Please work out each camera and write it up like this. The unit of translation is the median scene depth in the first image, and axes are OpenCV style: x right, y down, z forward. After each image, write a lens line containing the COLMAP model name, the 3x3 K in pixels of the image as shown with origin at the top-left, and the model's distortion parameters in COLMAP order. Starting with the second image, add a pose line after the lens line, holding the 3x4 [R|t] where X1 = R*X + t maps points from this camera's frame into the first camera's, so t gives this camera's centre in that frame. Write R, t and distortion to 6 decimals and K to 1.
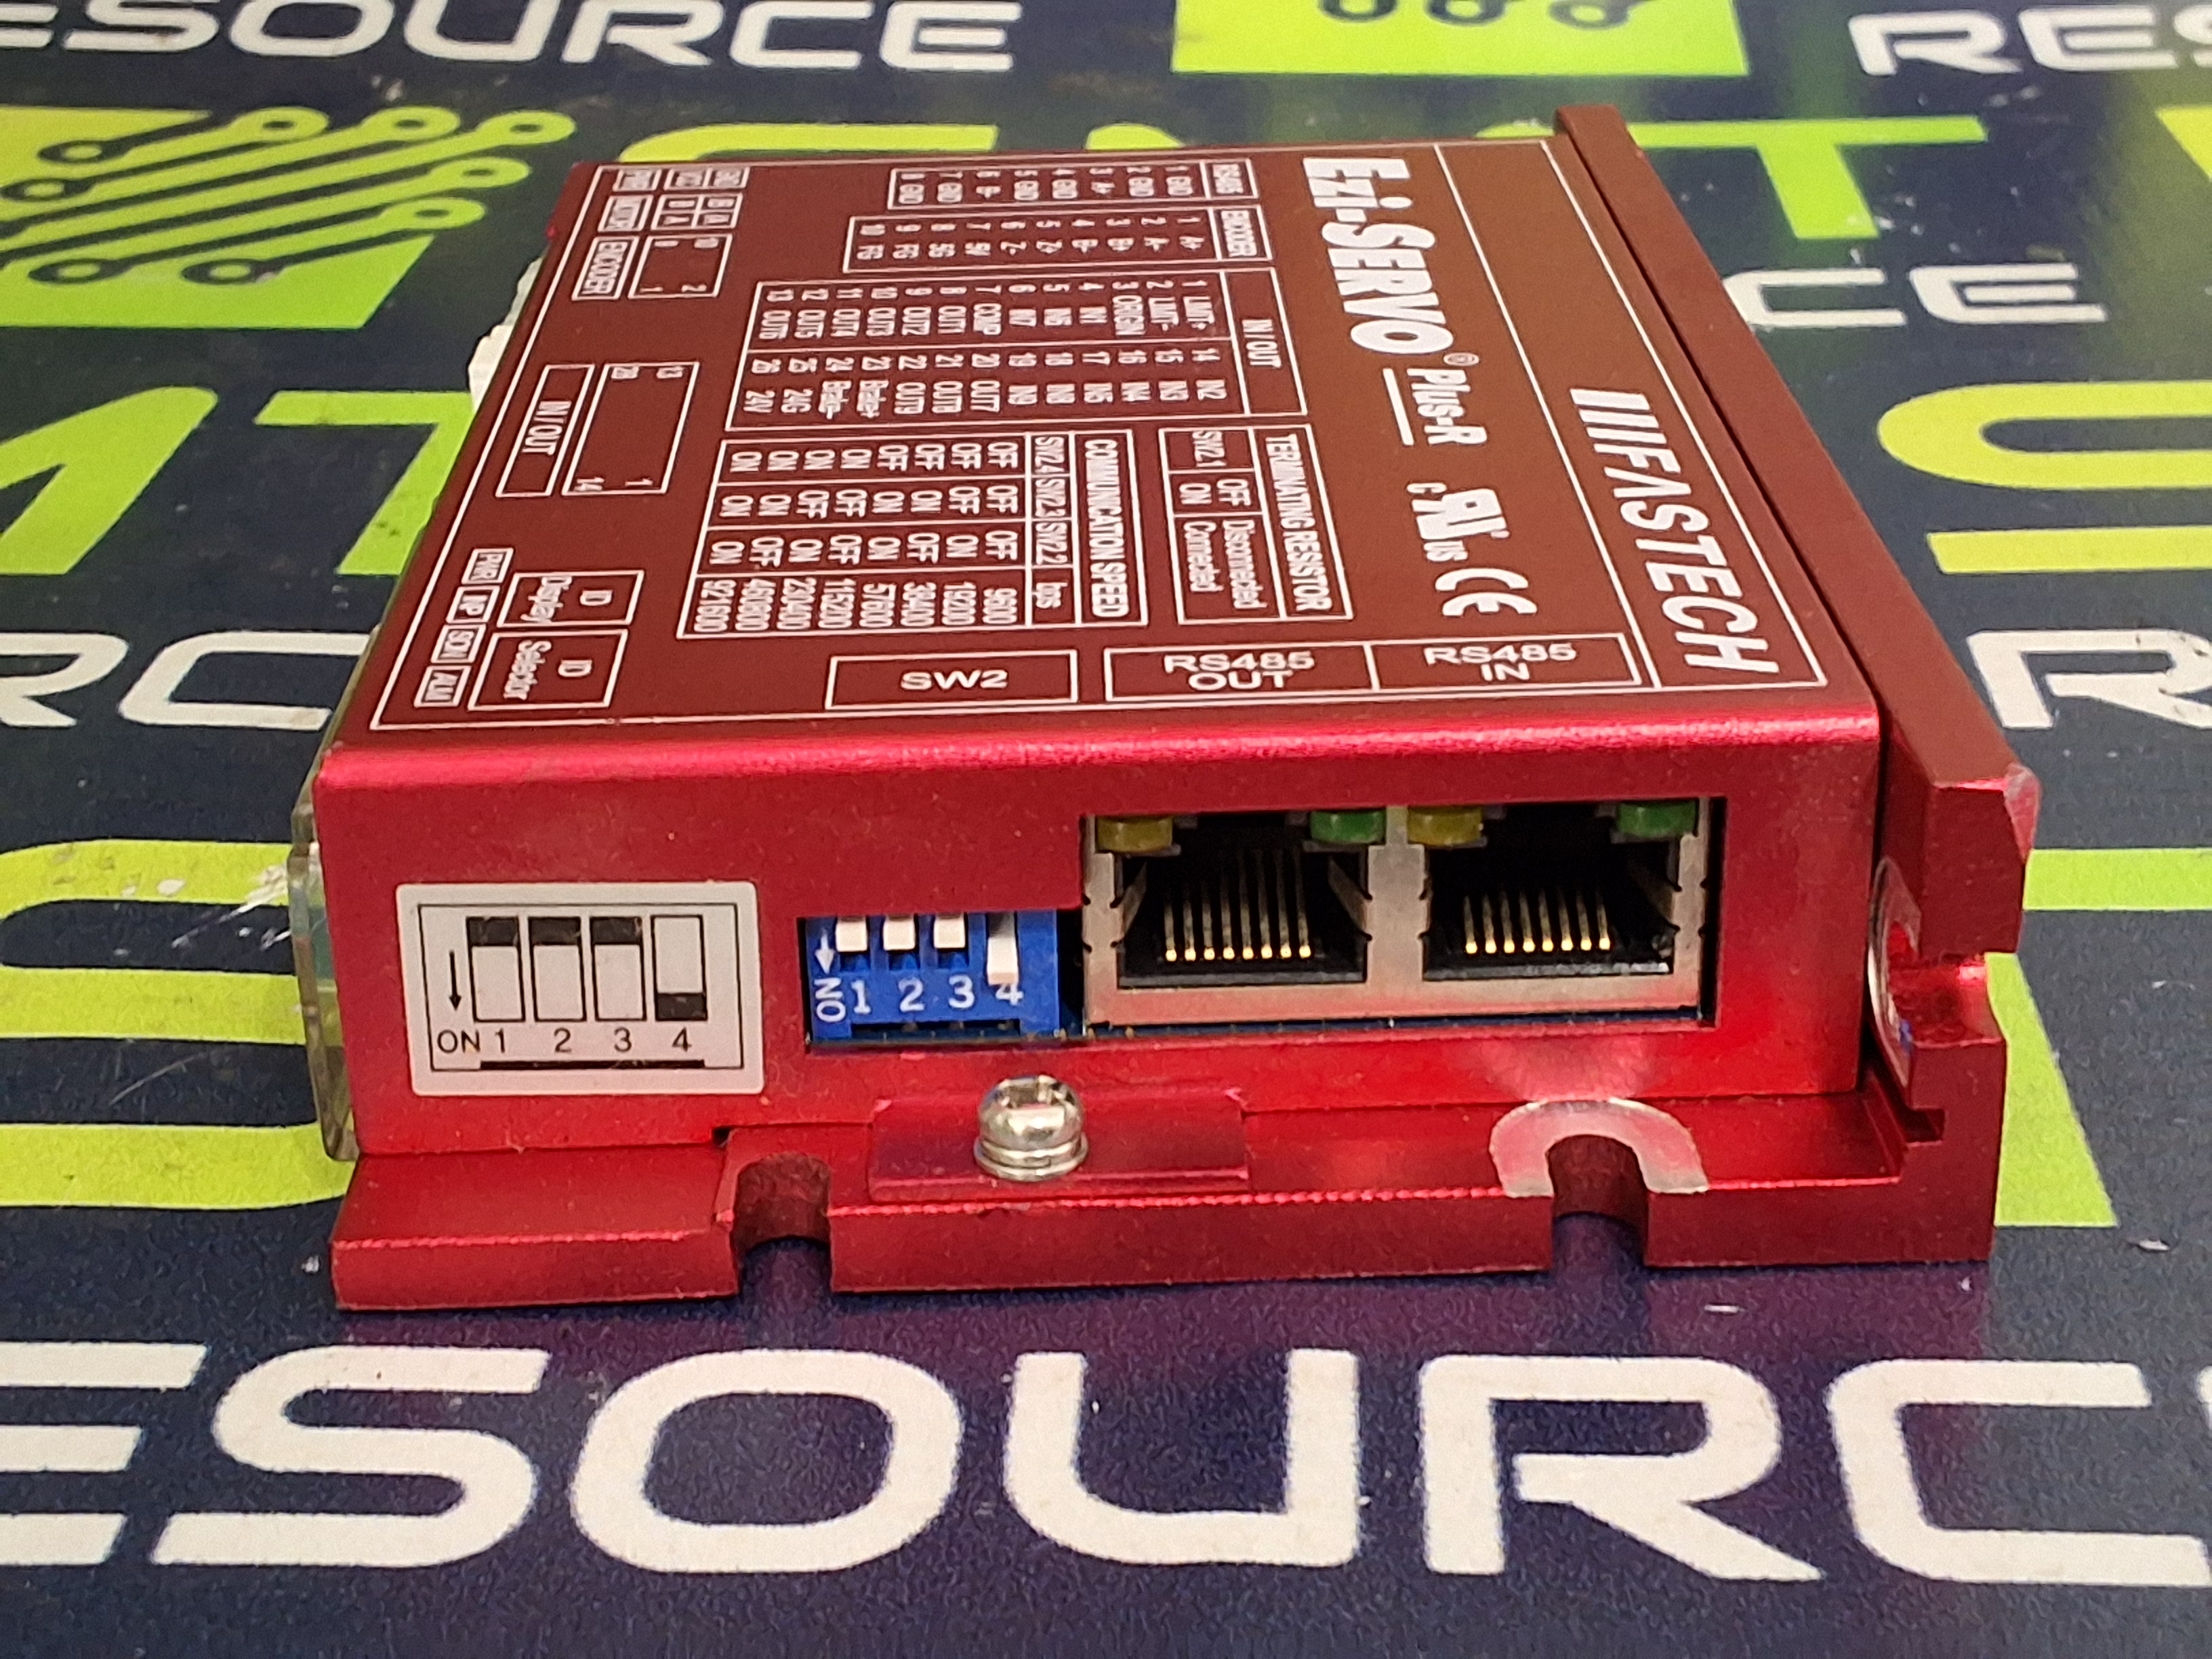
lens RADIAL K [[3595.9, 0, 1094.2], [0, 3595.9, 832.9], [0, 0, 1]] dist [0.105835, 0.121946]
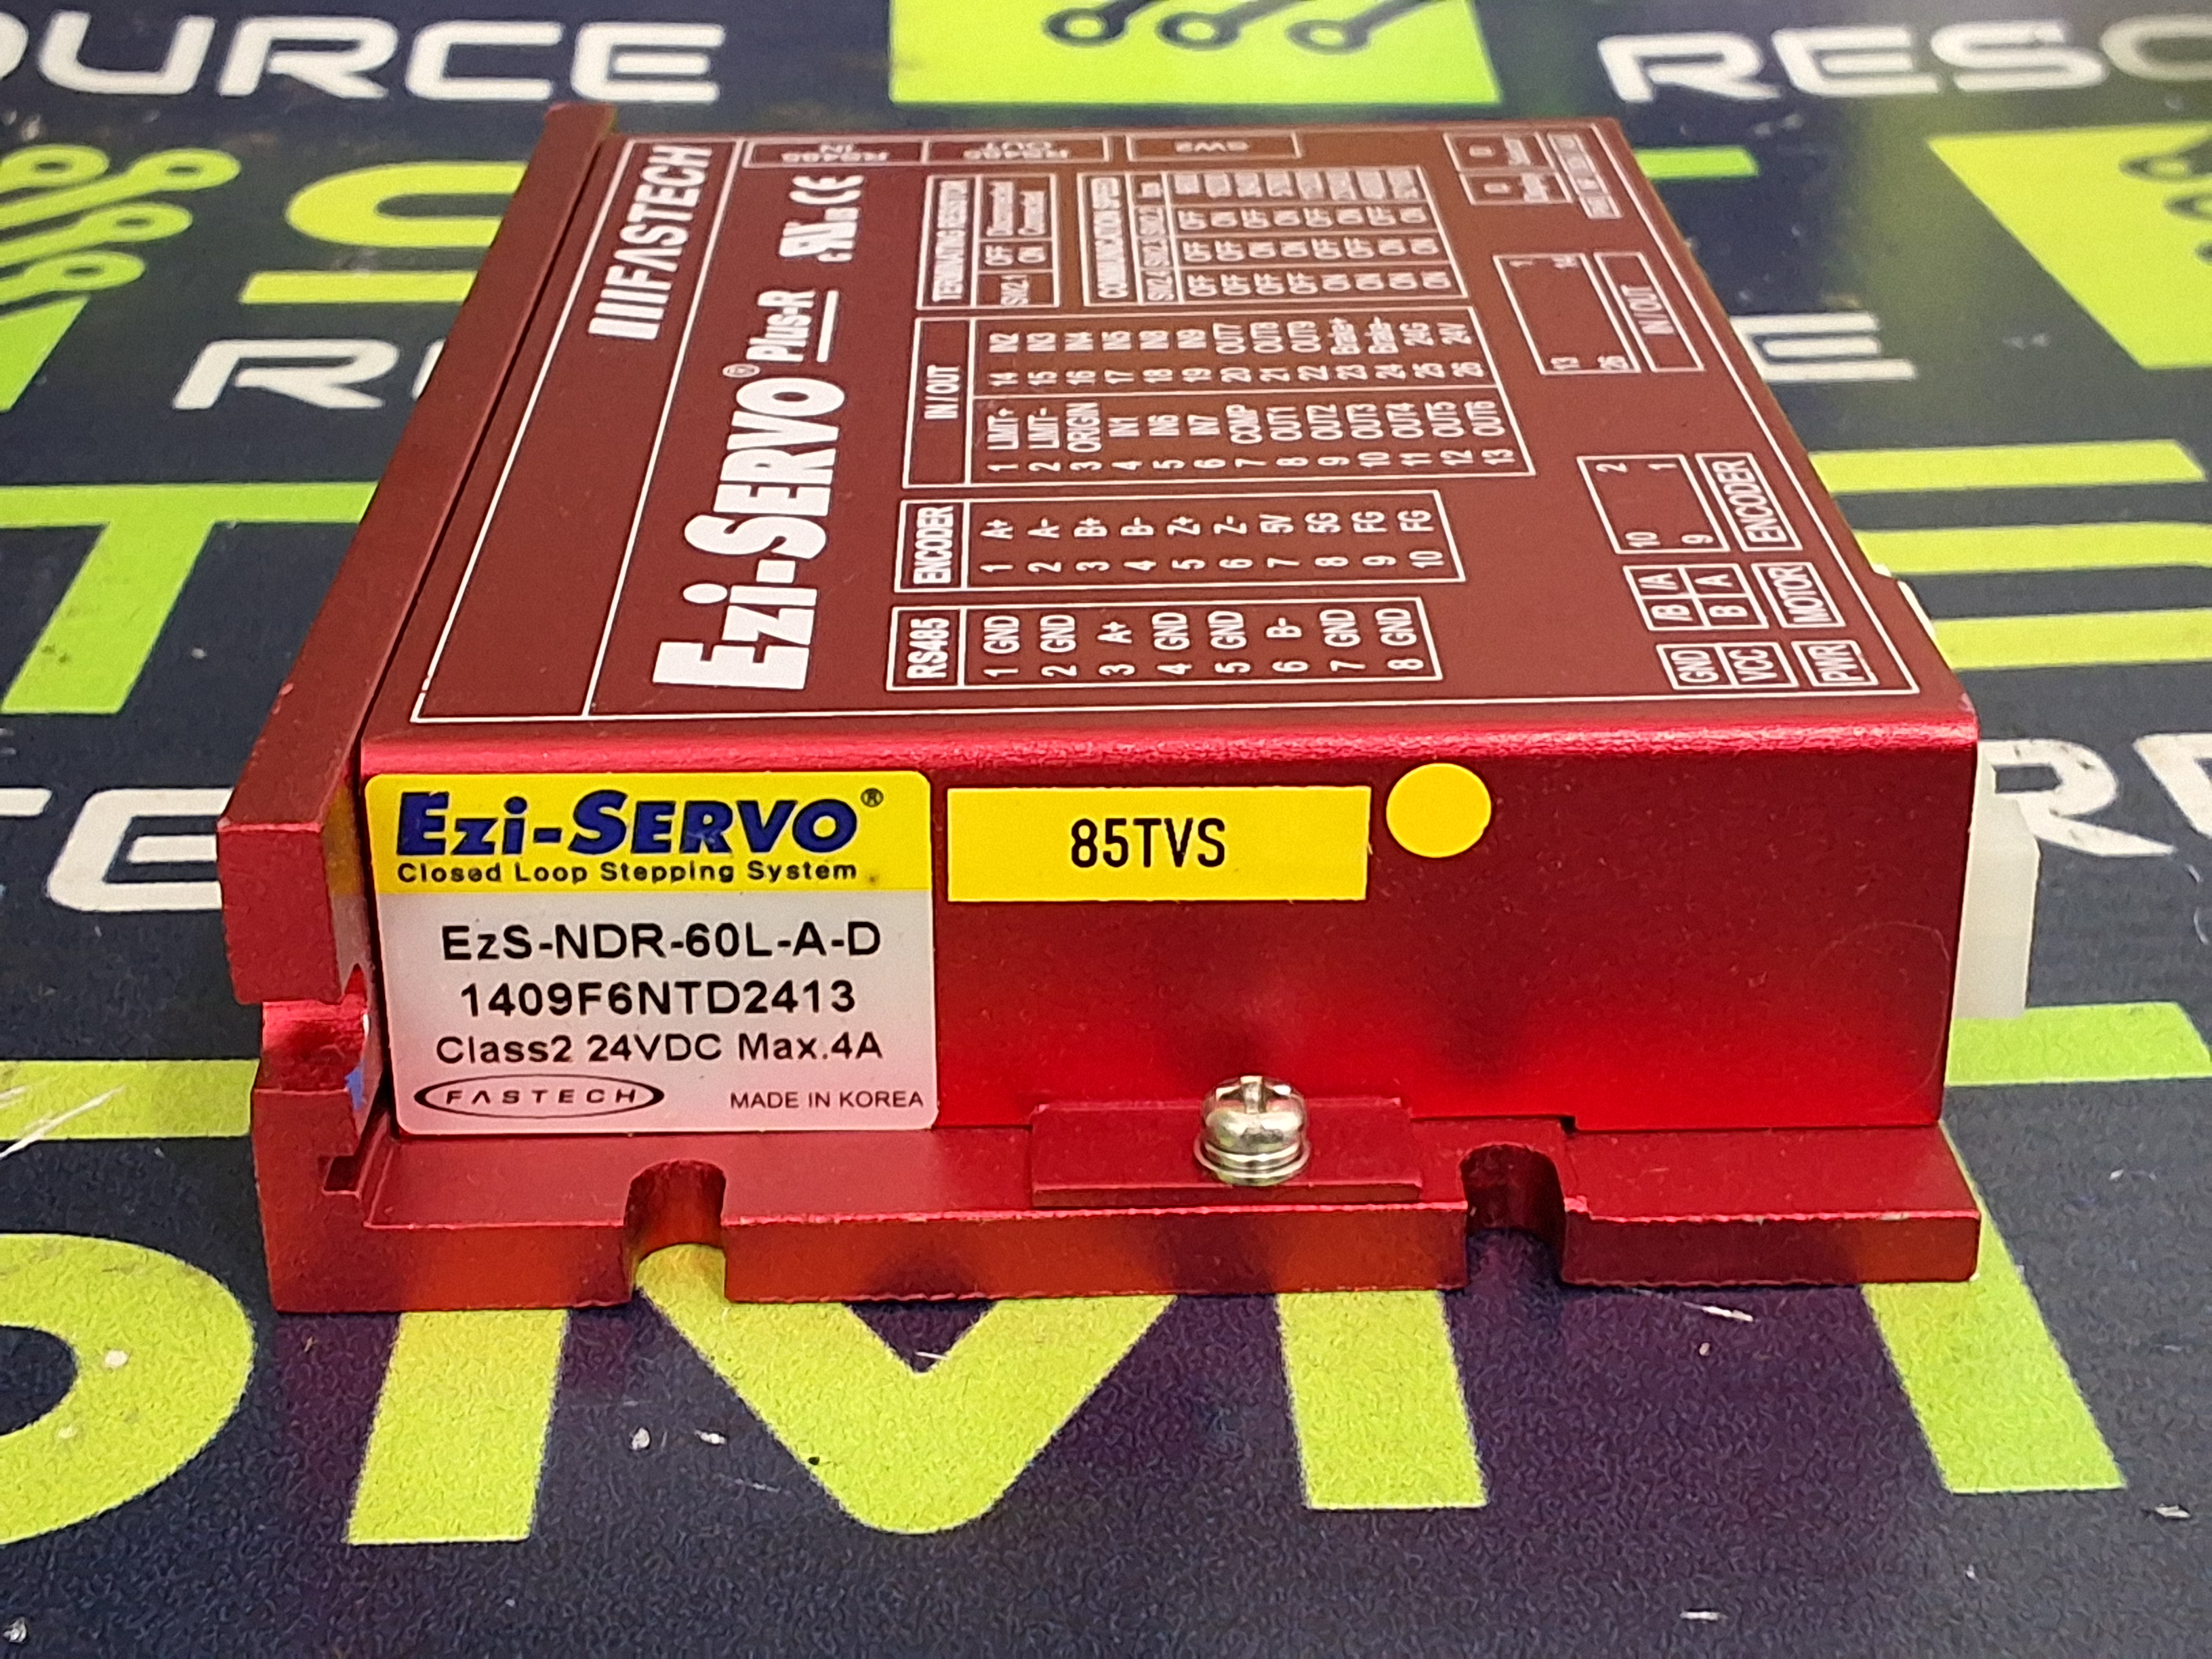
lens RADIAL K [[3595.9, 0, 1094.2], [0, 3595.9, 832.9], [0, 0, 1]] dist [0.105835, 0.121946]
pose [[-0.999250, 0.035263, 0.015997, -0.004056], [0.034797, 0.636508, 0.770485, -0.848671], [0.016987, 0.770464, -0.637258, 1.831353]]
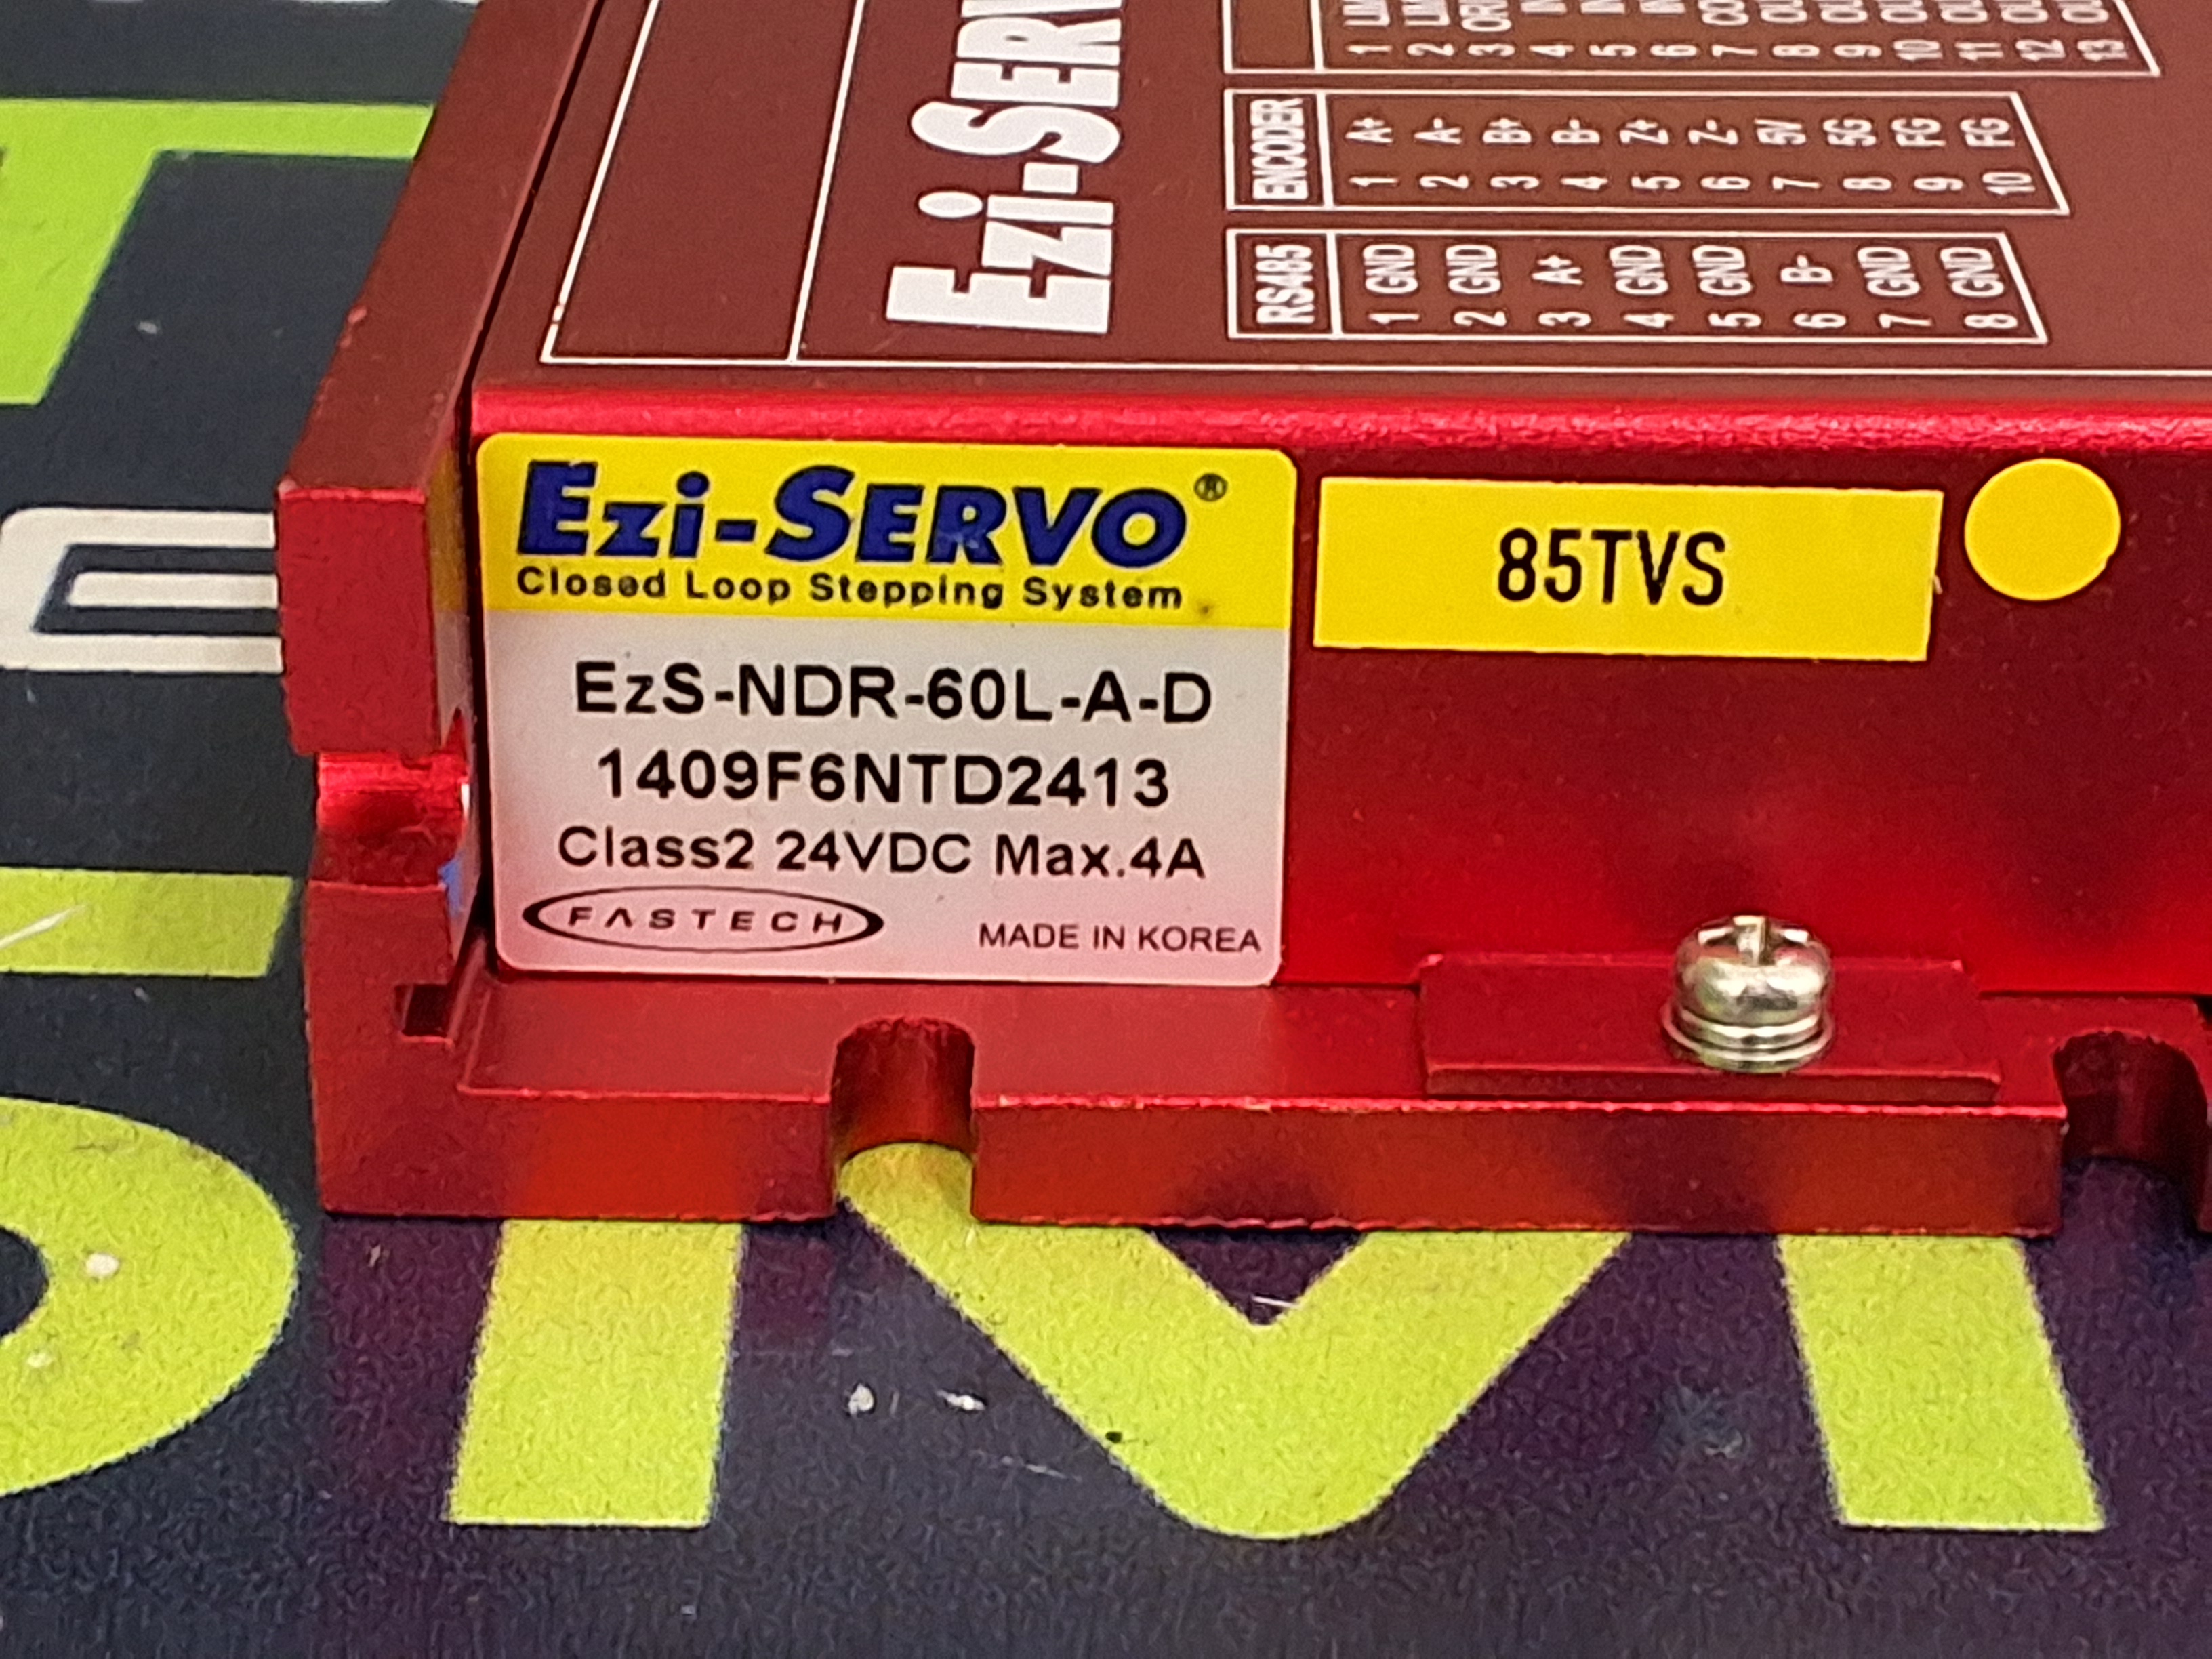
lens RADIAL K [[5343.3, 0, 1106.0], [0, 5343.3, 829.5], [0, 0, 1]] dist [0.075057, 0.572277]
pose [[-0.999118, 0.006132, 0.041535, 0.040220], [0.036005, 0.634028, 0.772472, -0.834672], [-0.021597, 0.773286, -0.633690, 1.870373]]
